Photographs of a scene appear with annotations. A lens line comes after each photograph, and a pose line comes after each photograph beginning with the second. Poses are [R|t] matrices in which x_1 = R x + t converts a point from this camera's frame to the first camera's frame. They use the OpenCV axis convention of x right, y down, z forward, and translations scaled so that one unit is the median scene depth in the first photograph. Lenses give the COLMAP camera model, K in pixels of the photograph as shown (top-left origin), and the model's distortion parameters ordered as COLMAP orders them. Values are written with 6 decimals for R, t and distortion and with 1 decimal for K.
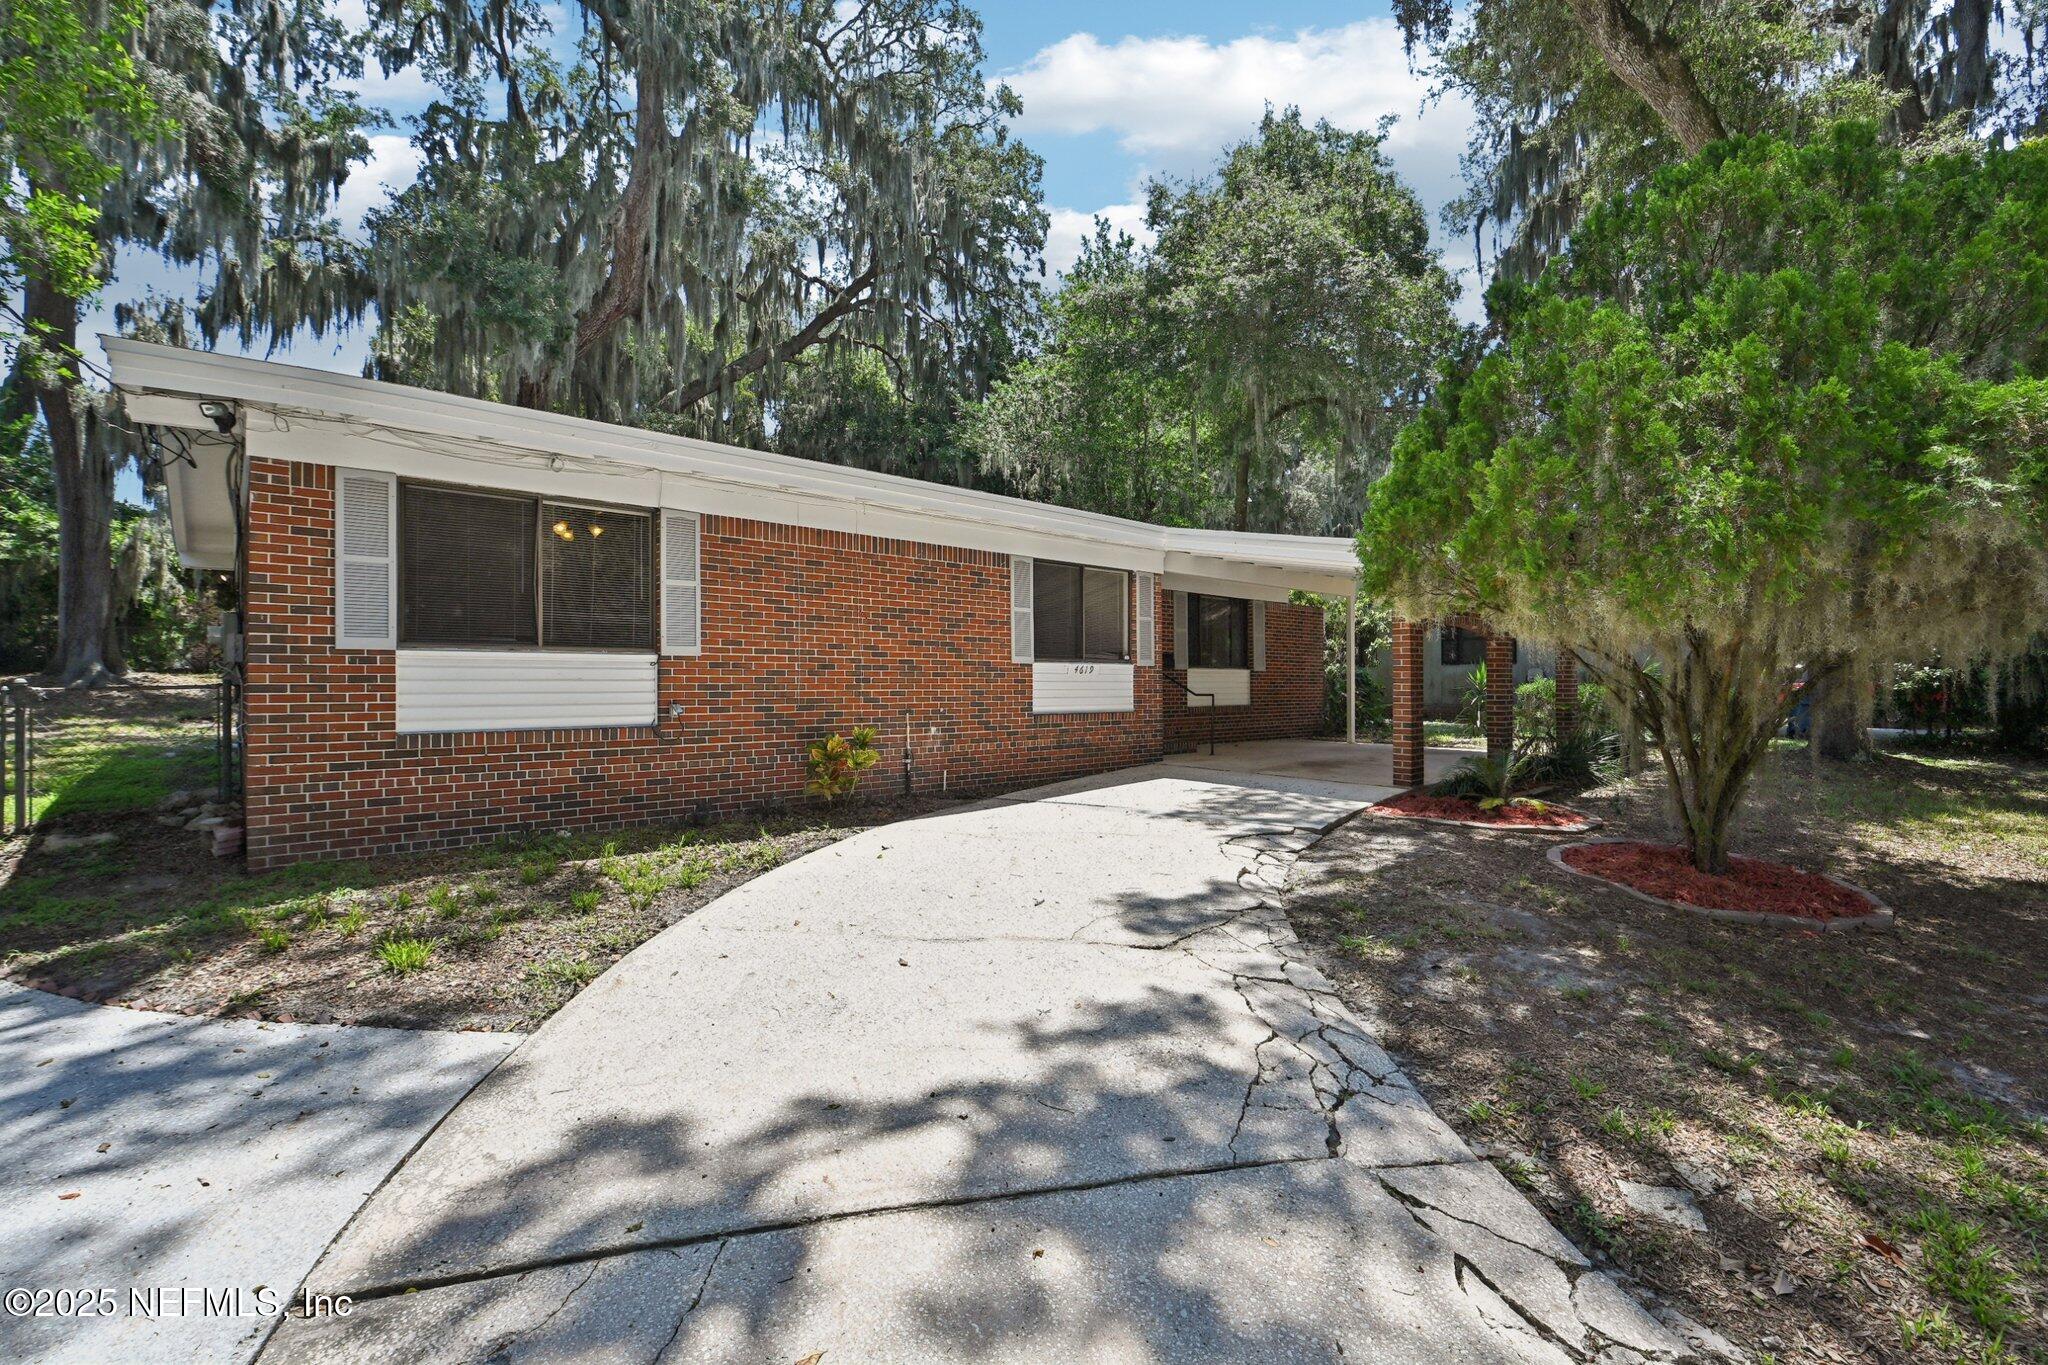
lens RADIAL K [[928.9, 0, 1041.0], [0, 928.9, 681.4], [0, 0, 1]] dist [0.002544, -0.001150]
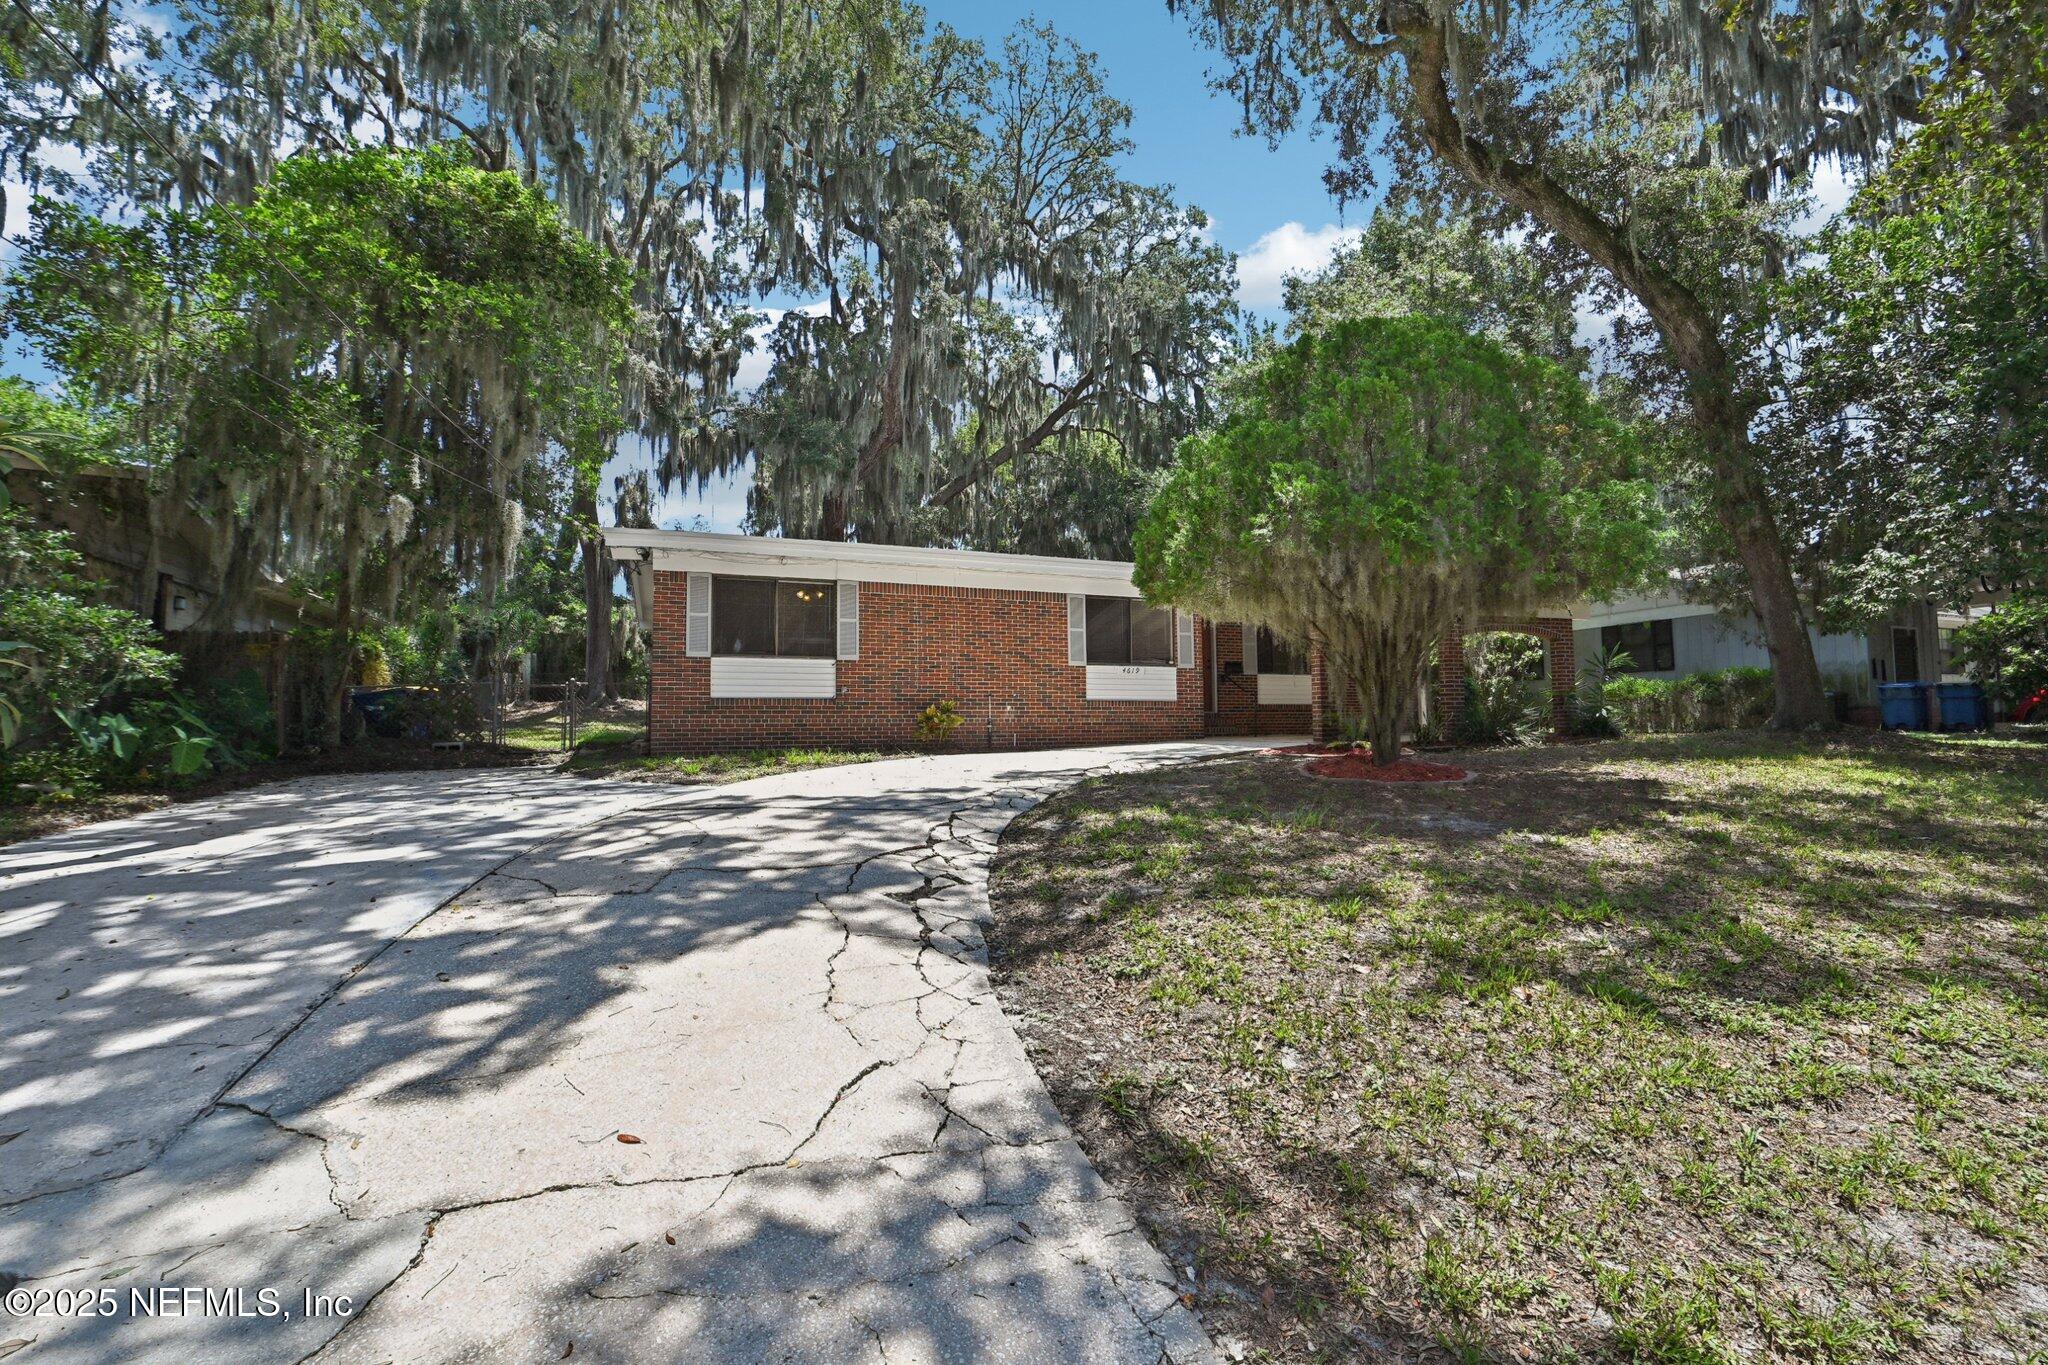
lens RADIAL K [[928.9, 0, 1017.7], [0, 928.9, 676.6], [0, 0, 1]] dist [0.002544, -0.001150]
pose [[0.929918, -0.028759, -0.366640, 0.234546], [0.007949, 0.998277, -0.058143, 0.045105], [0.367680, 0.051154, 0.928544, -0.223898]]
